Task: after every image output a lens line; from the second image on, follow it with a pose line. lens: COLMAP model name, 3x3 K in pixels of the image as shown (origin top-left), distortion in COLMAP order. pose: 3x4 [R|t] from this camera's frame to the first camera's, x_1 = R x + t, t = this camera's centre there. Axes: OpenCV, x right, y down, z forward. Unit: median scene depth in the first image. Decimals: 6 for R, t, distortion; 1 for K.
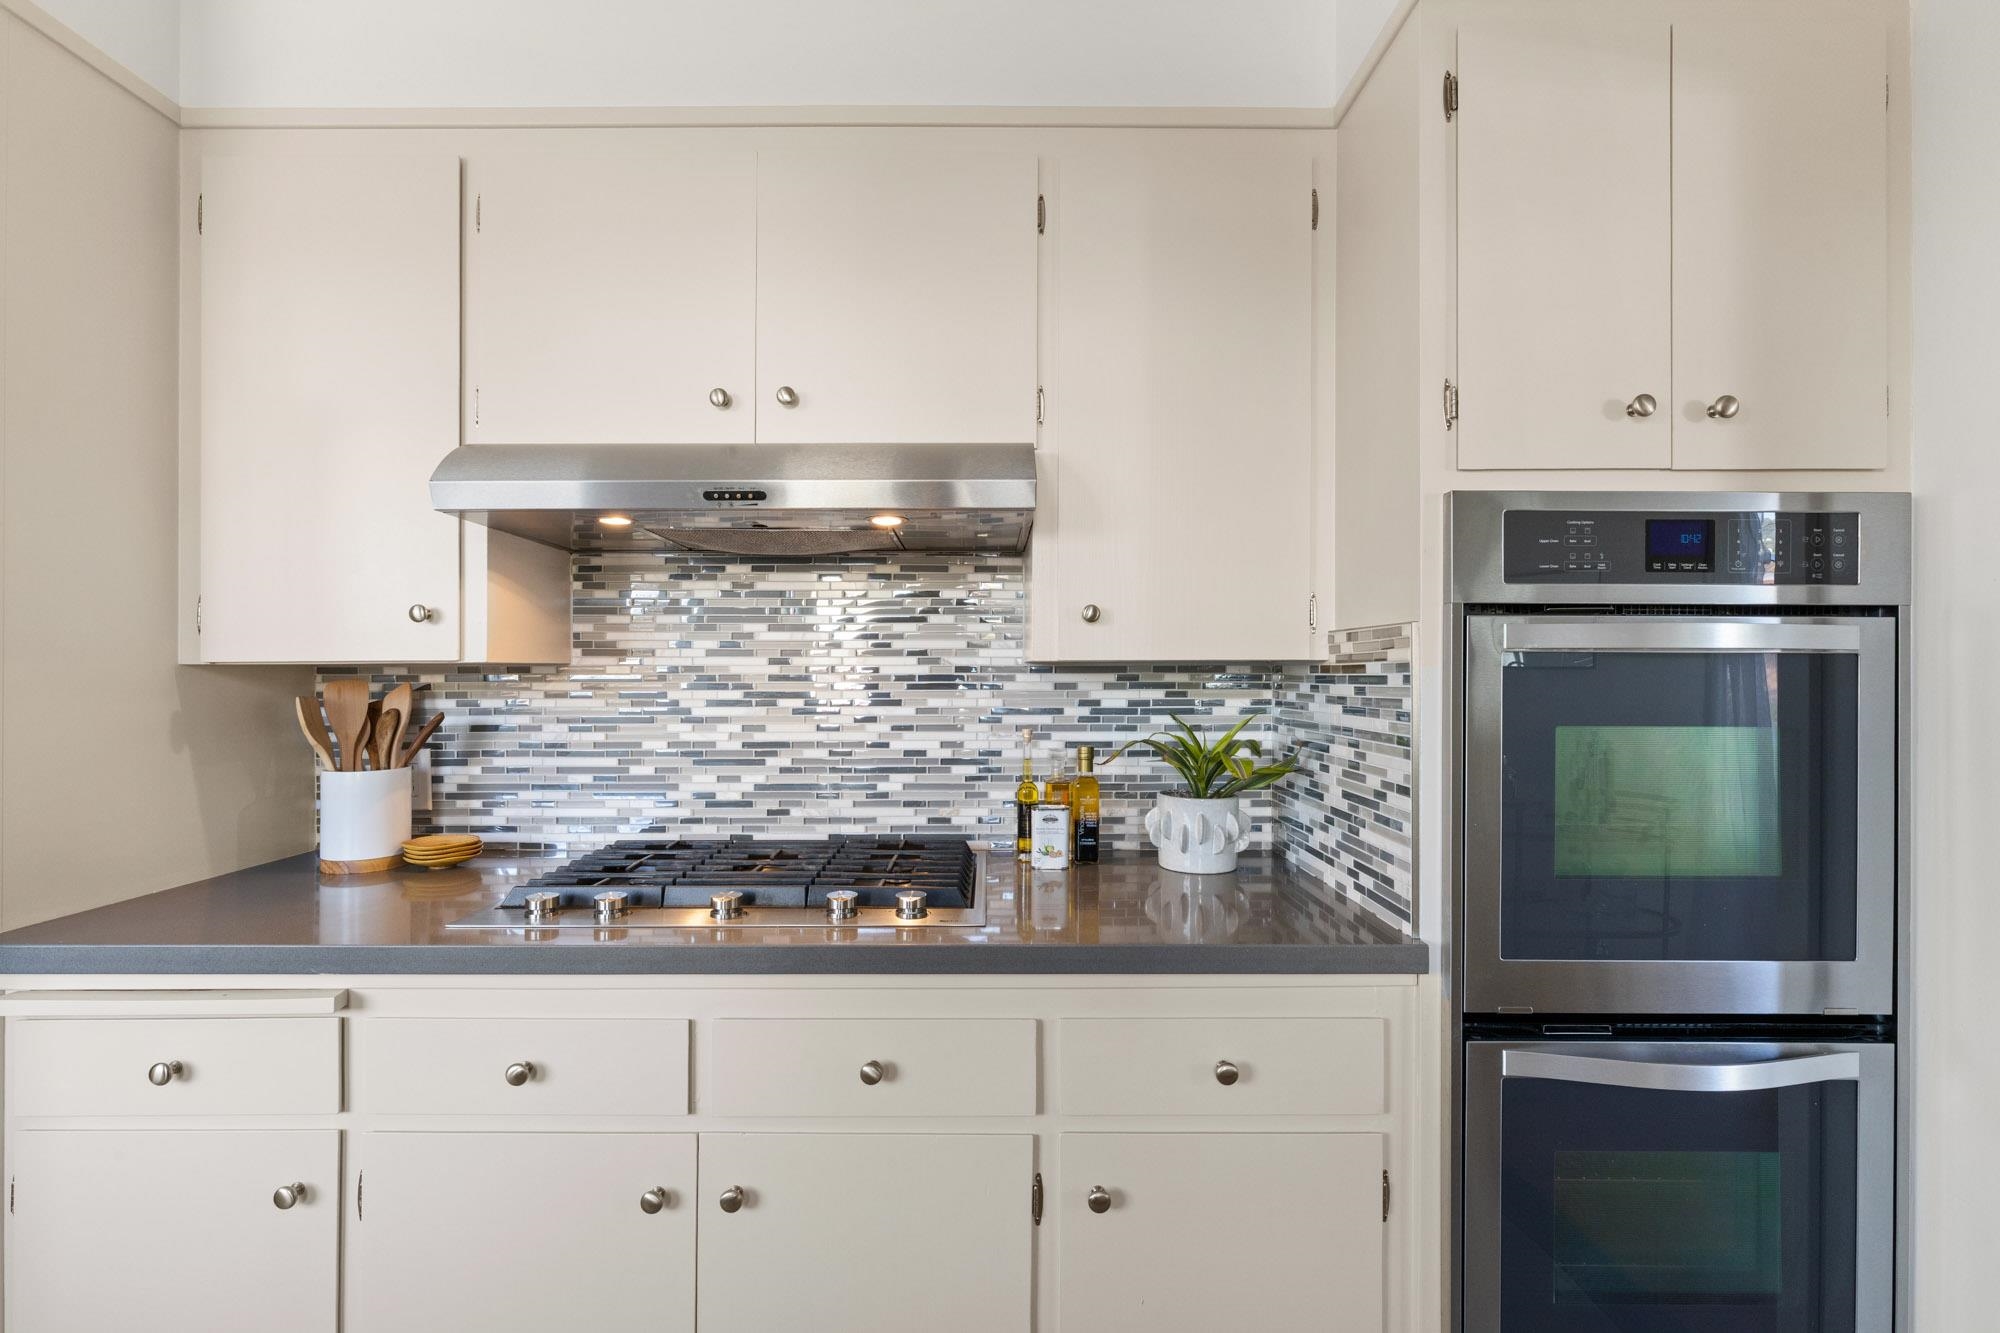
lens RADIAL K [[909.2, 0, 987.8], [0, 909.2, 662.2], [0, 0, 1]] dist [-0.000124, -0.000115]
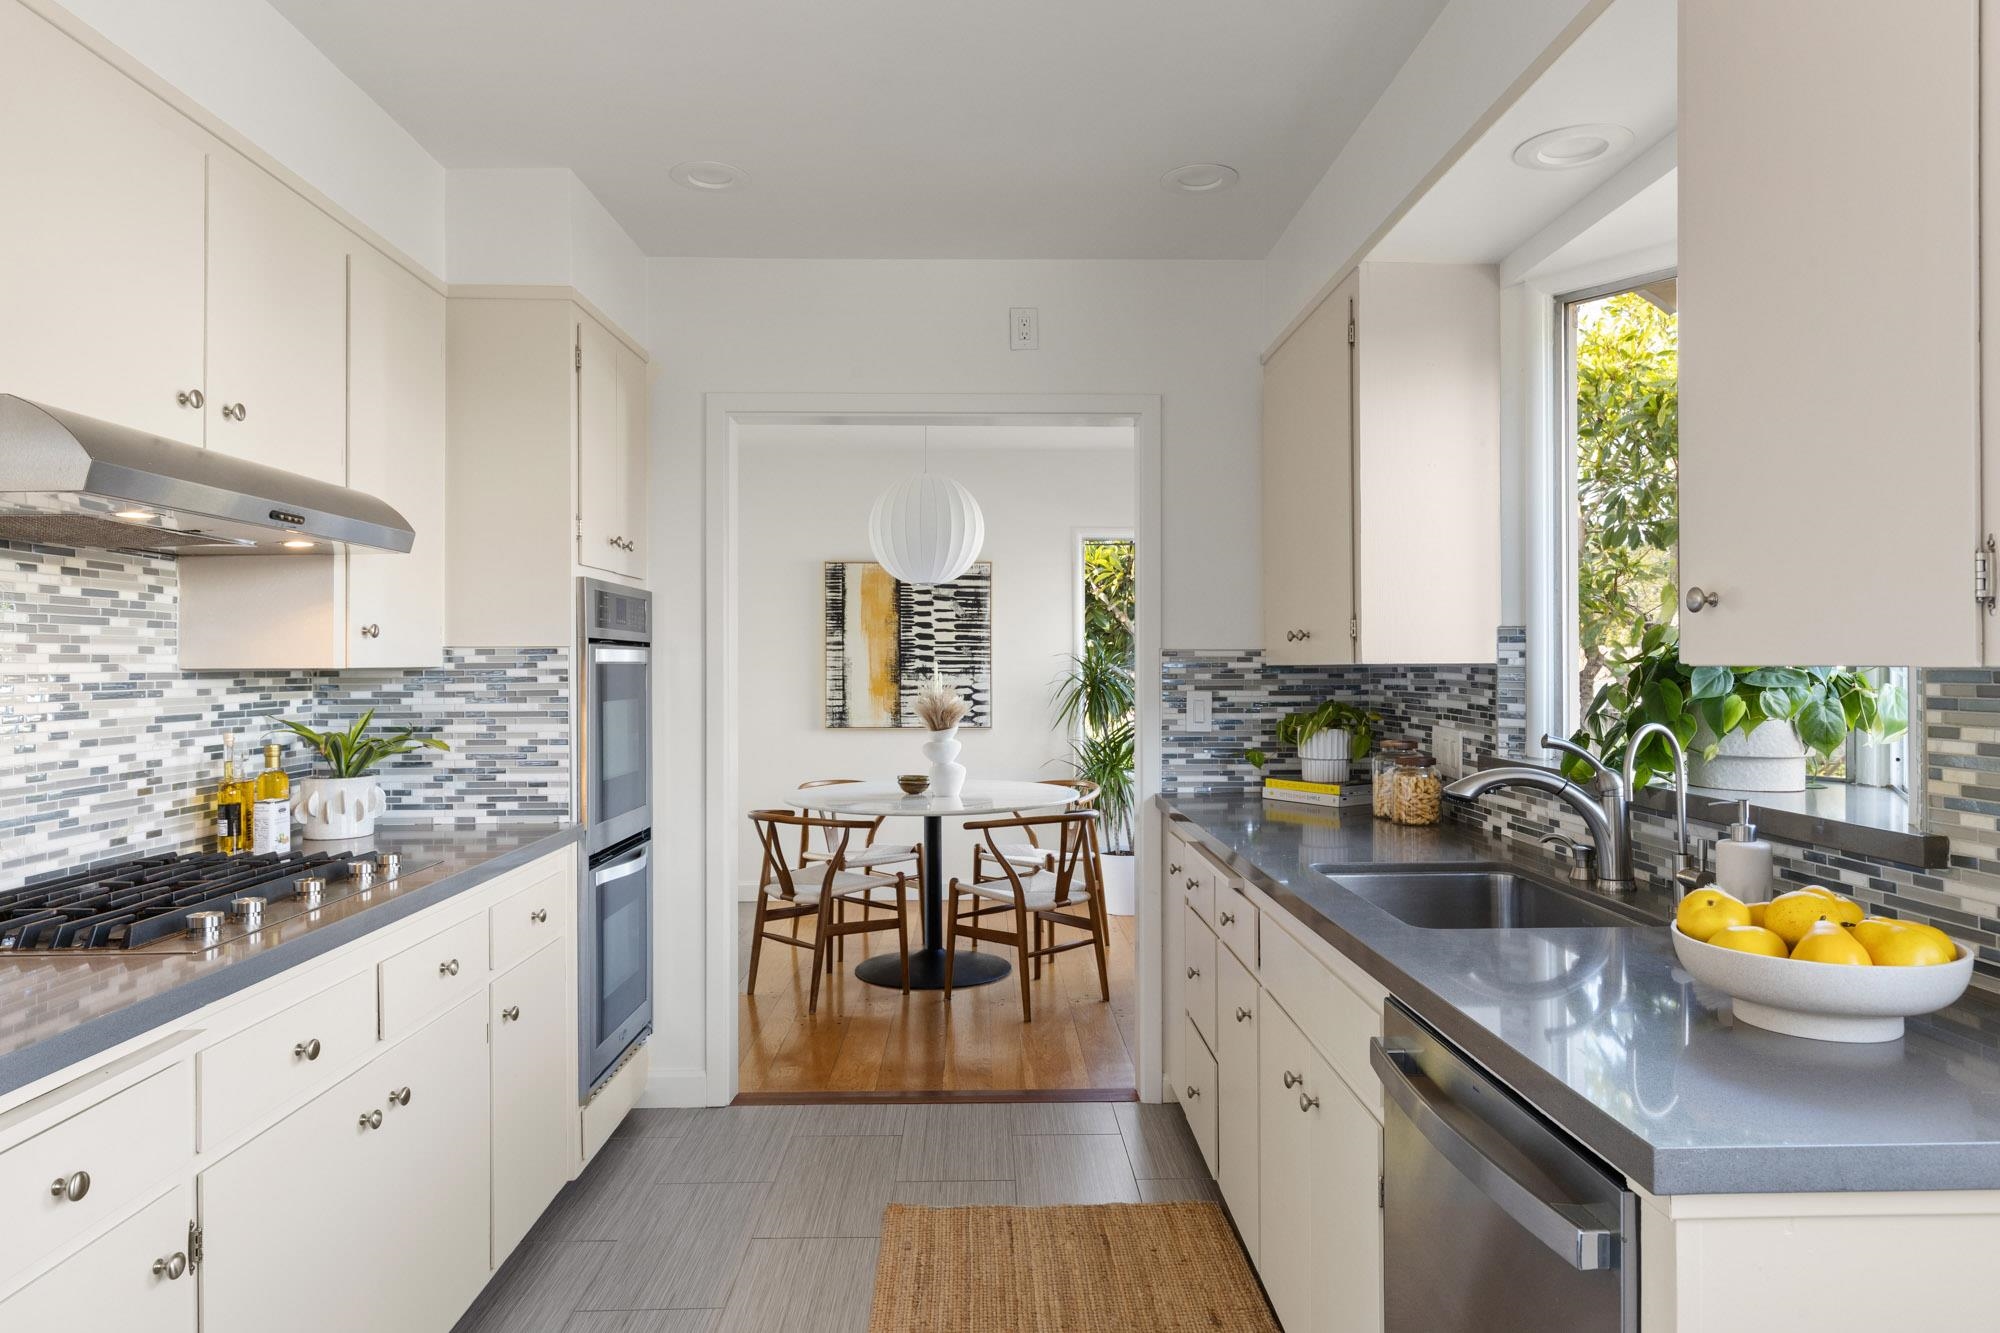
lens RADIAL K [[1228.5, 0, 1013.0], [0, 1228.5, 650.8], [0, 0, 1]] dist [-0.001006, -0.000889]
pose [[-0.030141, 0.010138, 0.999494, -1.321762], [-0.005003, 0.999935, -0.010294, -0.010114], [-0.999533, -0.005311, -0.030088, 0.134752]]
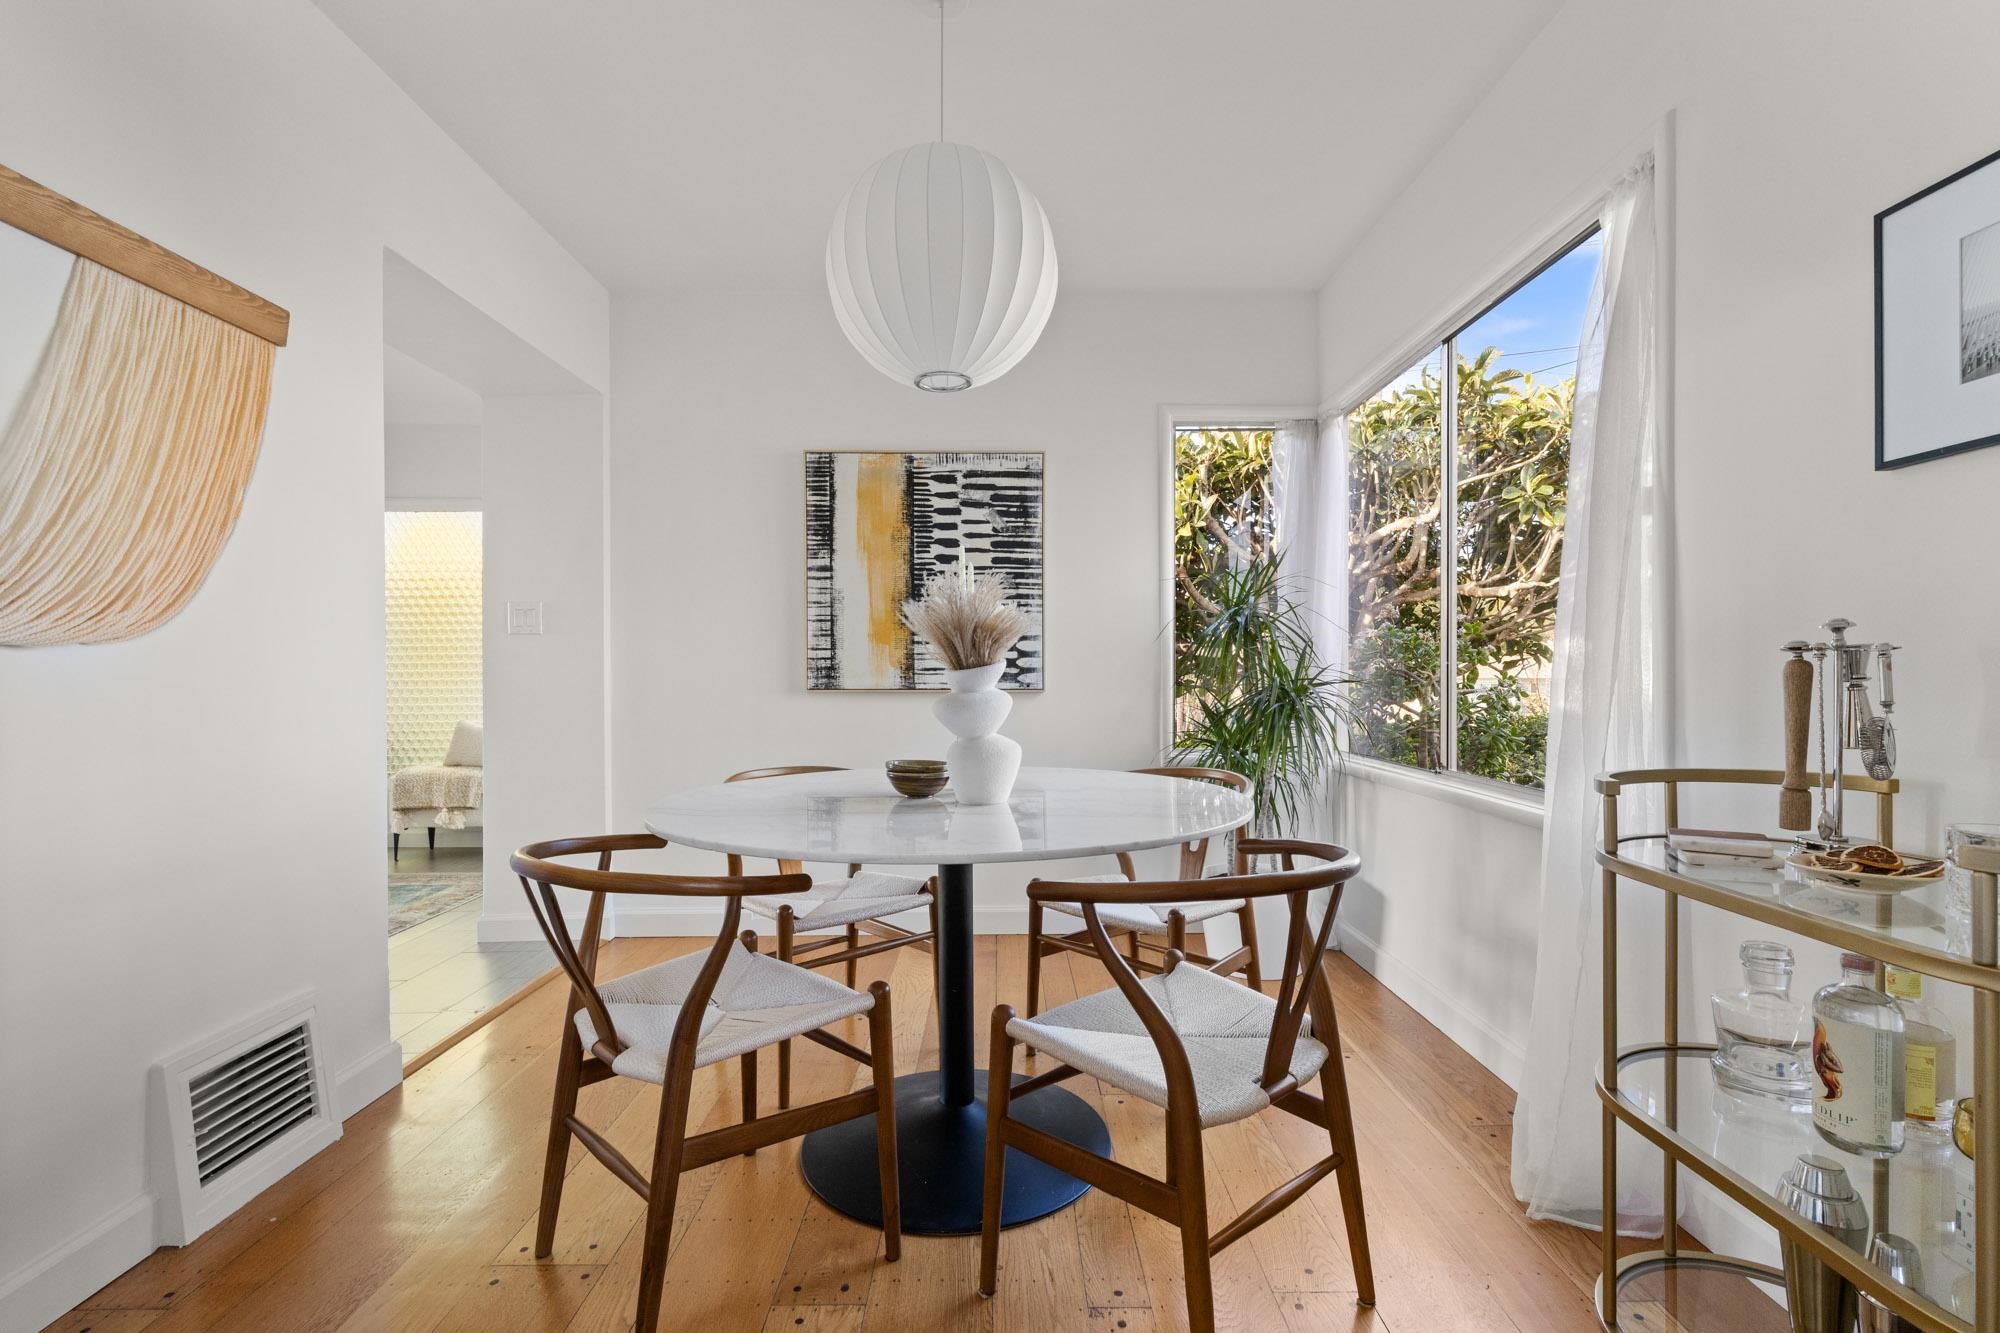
lens RADIAL K [[909.2, 0, 998.9], [0, 909.2, 676.0], [0, 0, 1]] dist [-0.000124, -0.000115]
pose [[-0.001632, -0.004059, 0.999990, 0.492873], [-0.005726, 0.999975, 0.004050, 0.148479], [-0.999982, -0.005719, -0.001655, 0.185666]]
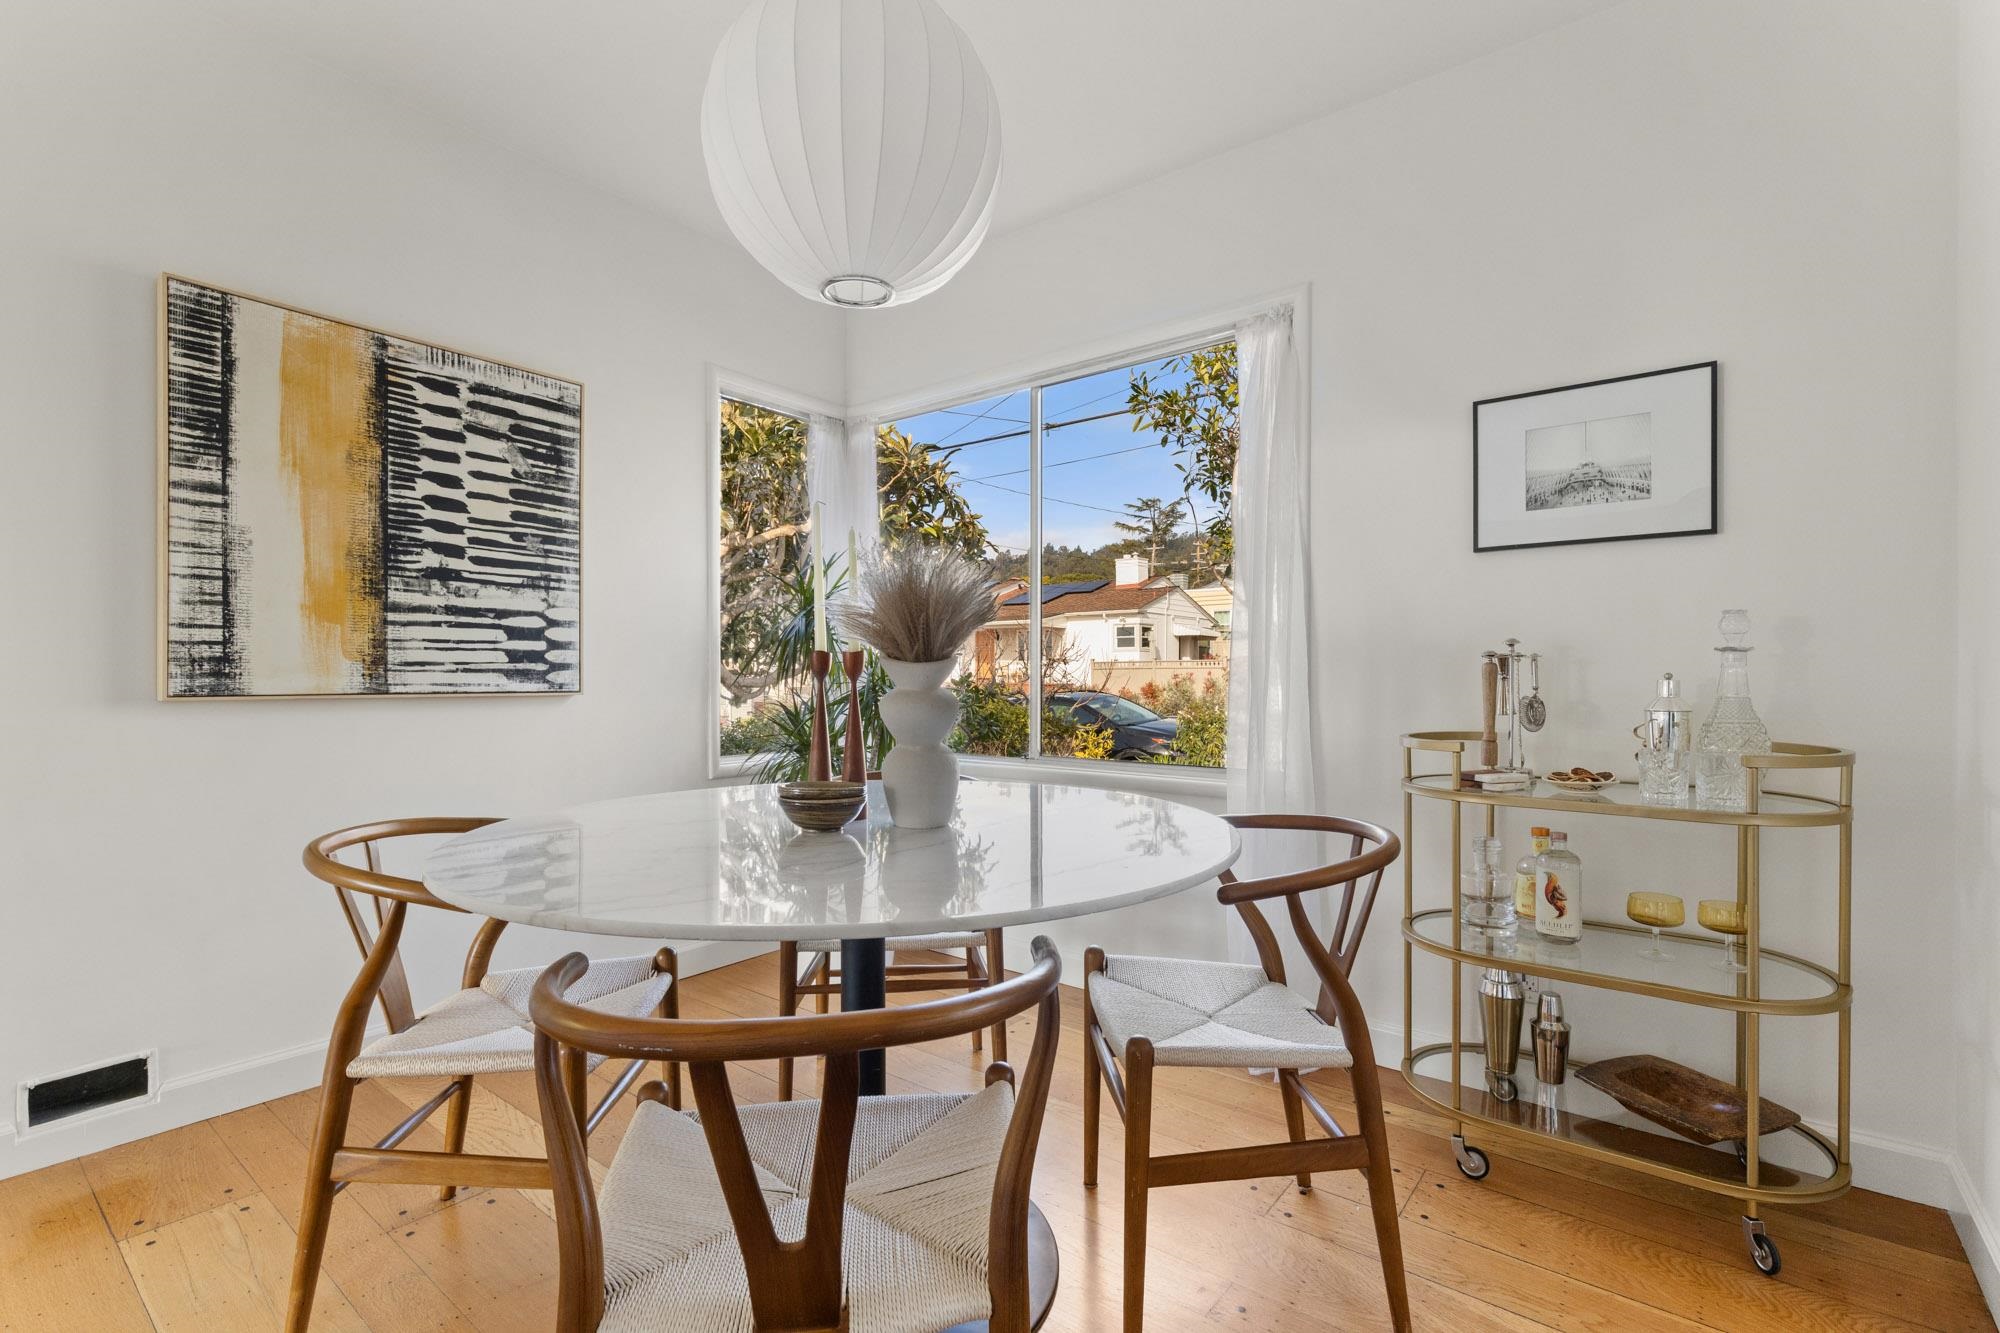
lens RADIAL K [[909.2, 0, 1019.1], [0, 909.2, 674.0], [0, 0, 1]] dist [-0.000124, -0.000115]
pose [[-0.792970, -0.000702, 0.609260, 0.947872], [-0.006134, 0.999958, -0.006831, 0.161330], [-0.609229, -0.009154, -0.792941, 0.829991]]
